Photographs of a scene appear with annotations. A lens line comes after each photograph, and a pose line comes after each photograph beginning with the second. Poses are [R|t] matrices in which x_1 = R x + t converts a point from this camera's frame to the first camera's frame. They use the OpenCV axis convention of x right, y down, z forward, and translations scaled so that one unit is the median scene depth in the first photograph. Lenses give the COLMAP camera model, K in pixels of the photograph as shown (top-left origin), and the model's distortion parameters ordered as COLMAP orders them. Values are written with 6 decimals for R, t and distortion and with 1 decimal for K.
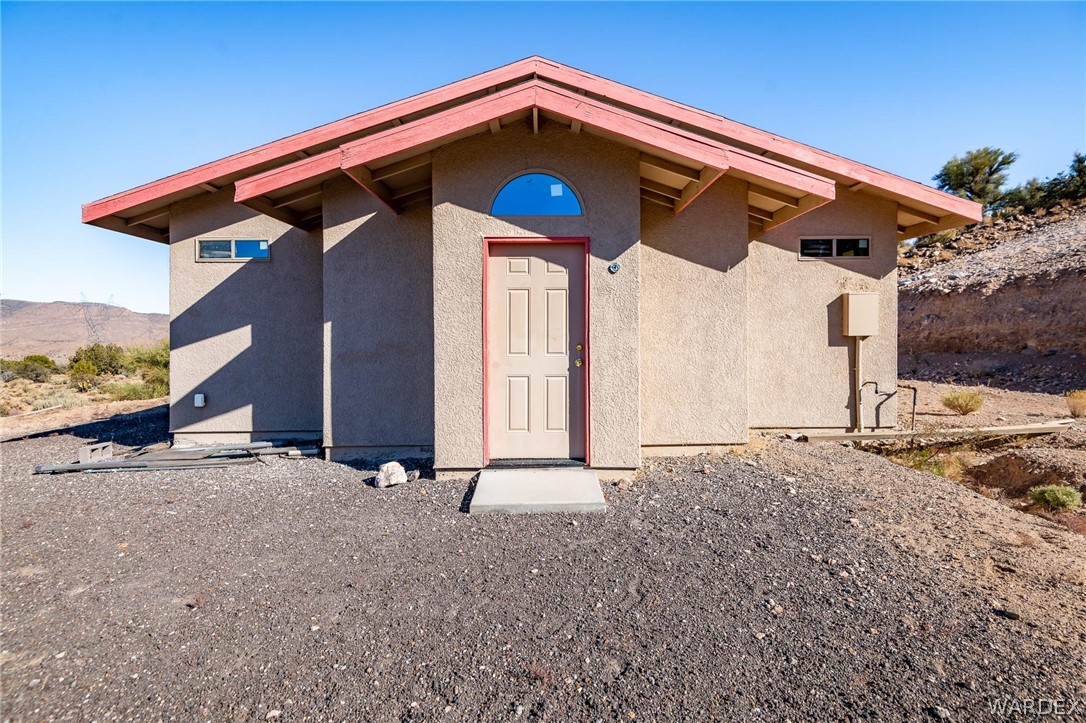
lens RADIAL K [[511.6, 0, 545.4], [0, 511.6, 335.3], [0, 0, 1]] dist [-0.002055, -0.001034]
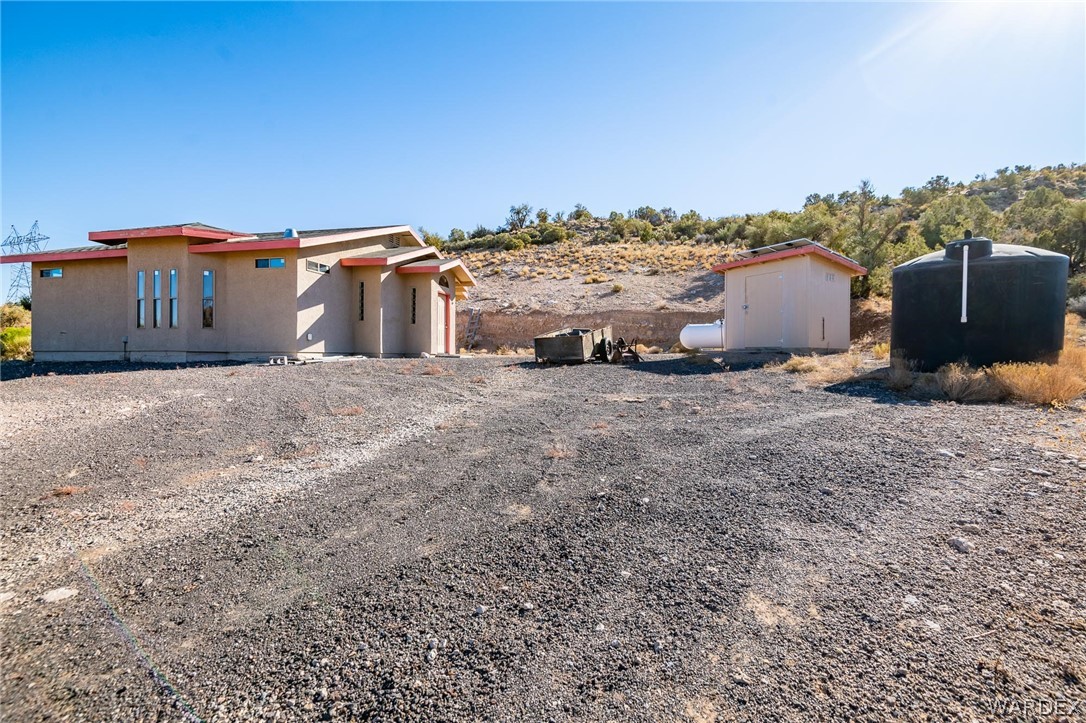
lens RADIAL K [[501.4, 0, 548.4], [0, 501.4, 361.3], [0, 0, 1]] dist [0.003314, 0.000030]
pose [[0.257930, 0.003398, 0.966158, -2.397544], [-0.007170, 0.999973, -0.001603, 0.222899], [-0.966137, -0.006513, 0.257948, -0.475935]]
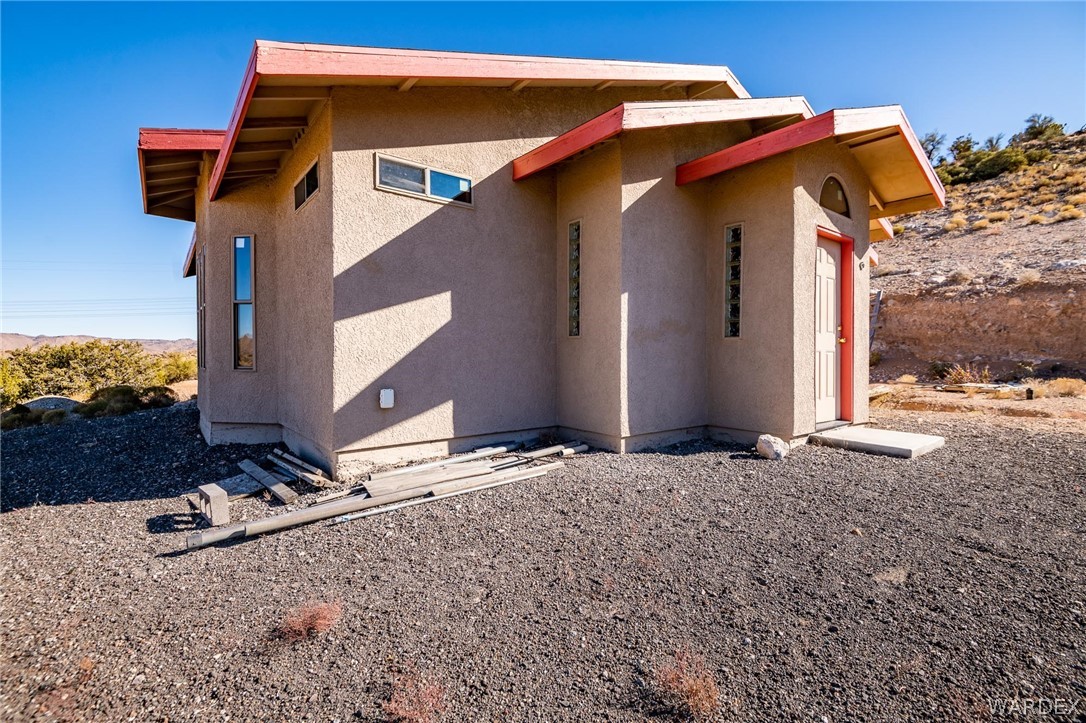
lens RADIAL K [[501.4, 0, 548.4], [0, 501.4, 361.3], [0, 0, 1]] dist [0.003314, 0.000030]
pose [[0.795357, -0.000281, 0.606142, -0.899212], [-0.004934, 0.999964, 0.006938, 0.072782], [-0.606122, -0.008509, 0.795326, 0.348991]]
